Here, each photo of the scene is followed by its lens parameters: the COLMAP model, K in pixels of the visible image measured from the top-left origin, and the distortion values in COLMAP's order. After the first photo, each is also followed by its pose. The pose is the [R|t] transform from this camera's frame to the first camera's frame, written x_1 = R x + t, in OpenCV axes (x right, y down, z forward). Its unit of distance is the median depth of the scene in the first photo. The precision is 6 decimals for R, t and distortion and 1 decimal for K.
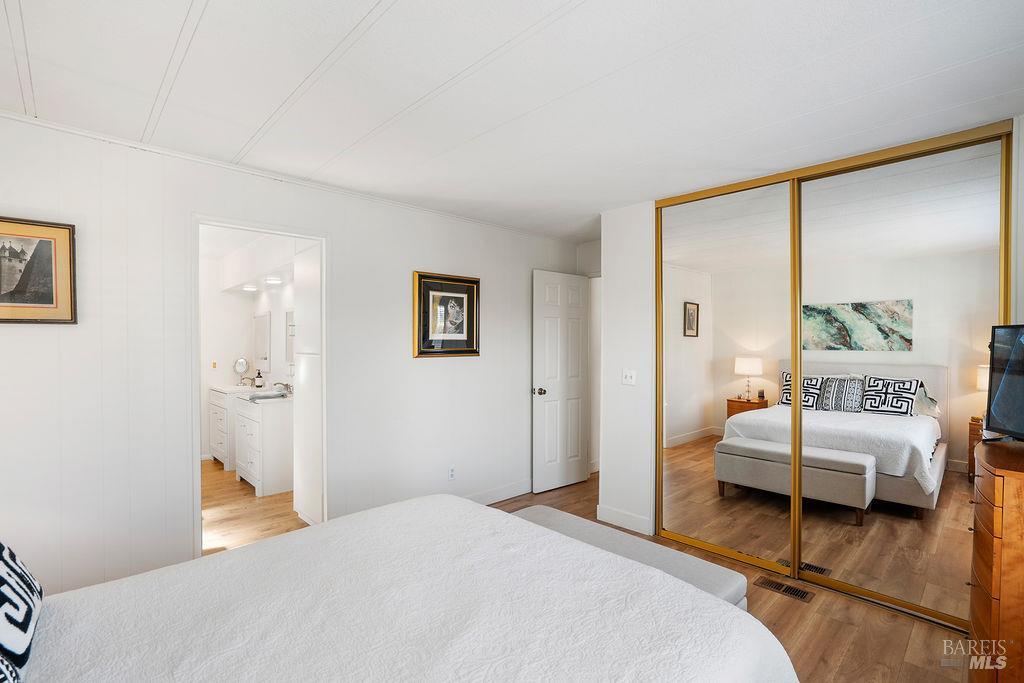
lens RADIAL K [[469.4, 0, 511.0], [0, 469.4, 345.7], [0, 0, 1]] dist [-0.018843, 0.000073]
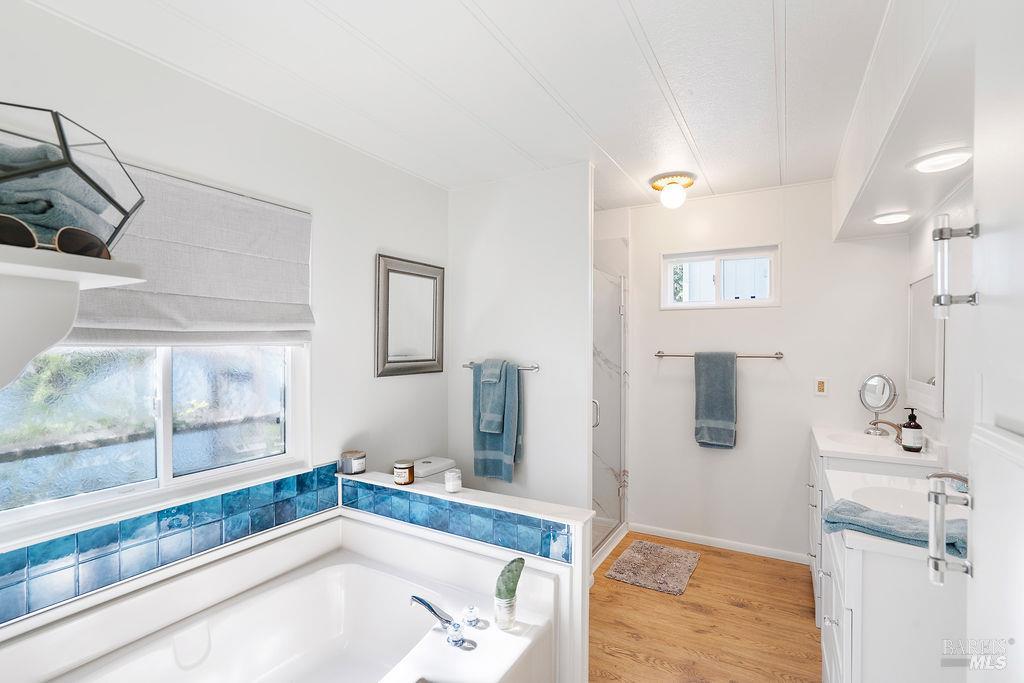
lens RADIAL K [[469.6, 0, 516.9], [0, 469.6, 346.8], [0, 0, 1]] dist [-0.001360, 0.000156]
pose [[0.282589, 0.007006, -0.959215, -0.237442], [-0.006408, 0.999965, 0.005416, -0.003237], [0.959220, 0.004616, 0.282624, 0.538714]]
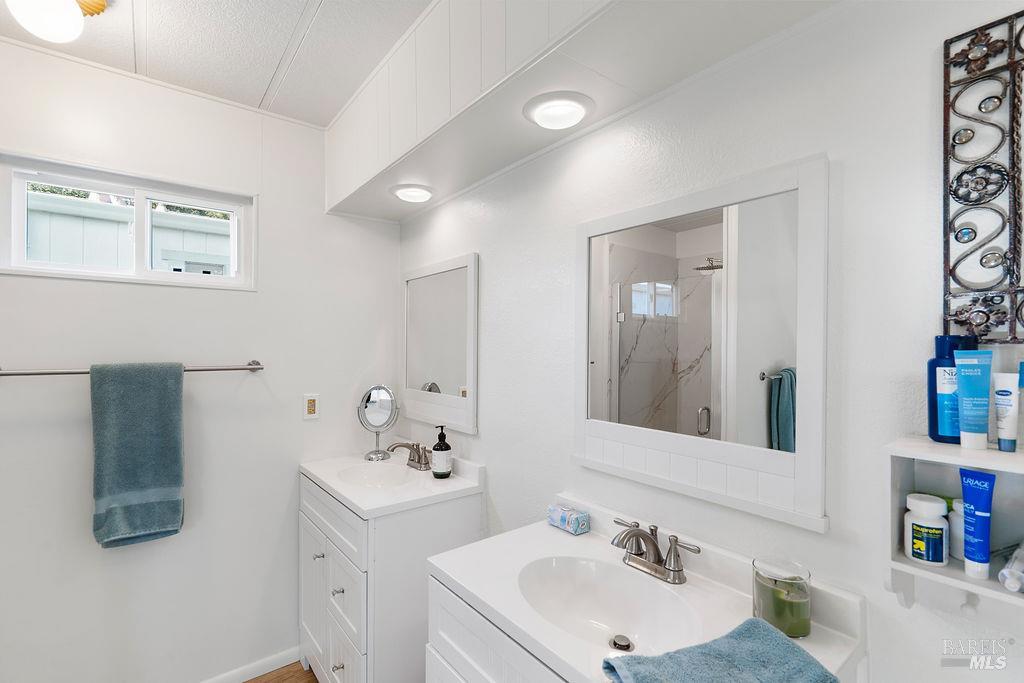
lens RADIAL K [[456.0, 0, 502.2], [0, 456.0, 346.4], [0, 0, 1]] dist [-0.000861, 0.000106]
pose [[0.995417, 0.002107, -0.095608, -0.455589], [-0.002865, 0.999966, -0.007795, -0.004974], [0.095588, 0.008034, 0.995389, 0.658204]]
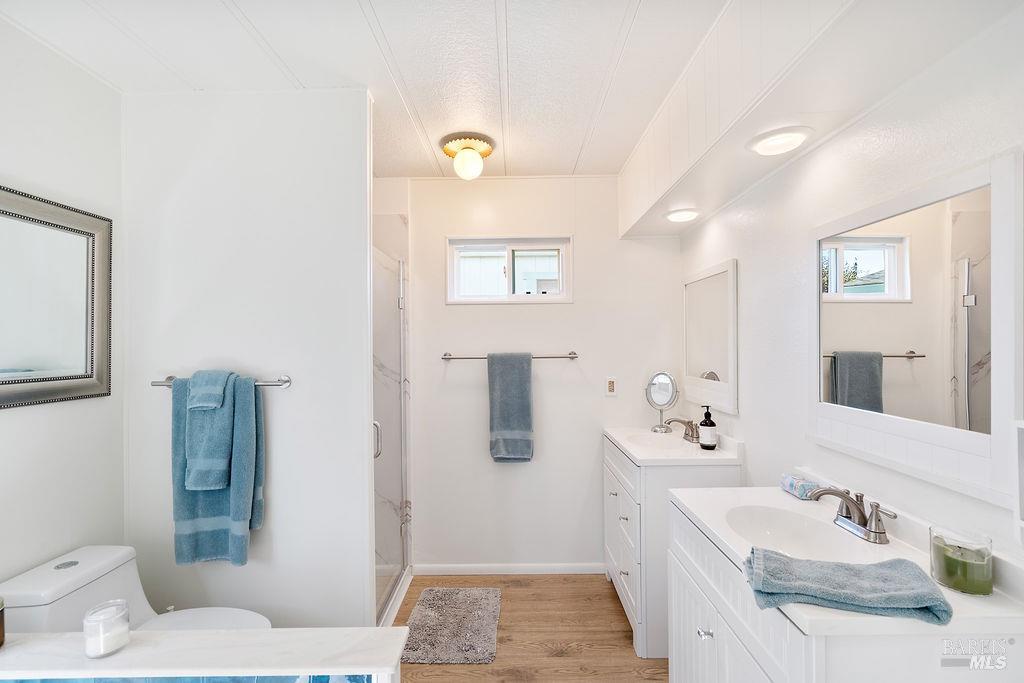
lens RADIAL K [[461.0, 0, 510.4], [0, 461.0, 342.6], [0, 0, 1]] dist [-0.001929, -0.000086]
pose [[0.715908, -0.008860, -0.698139, -0.373544], [0.005743, 0.999960, -0.006802, -0.003057], [0.698171, 0.000860, 0.715930, 0.578016]]
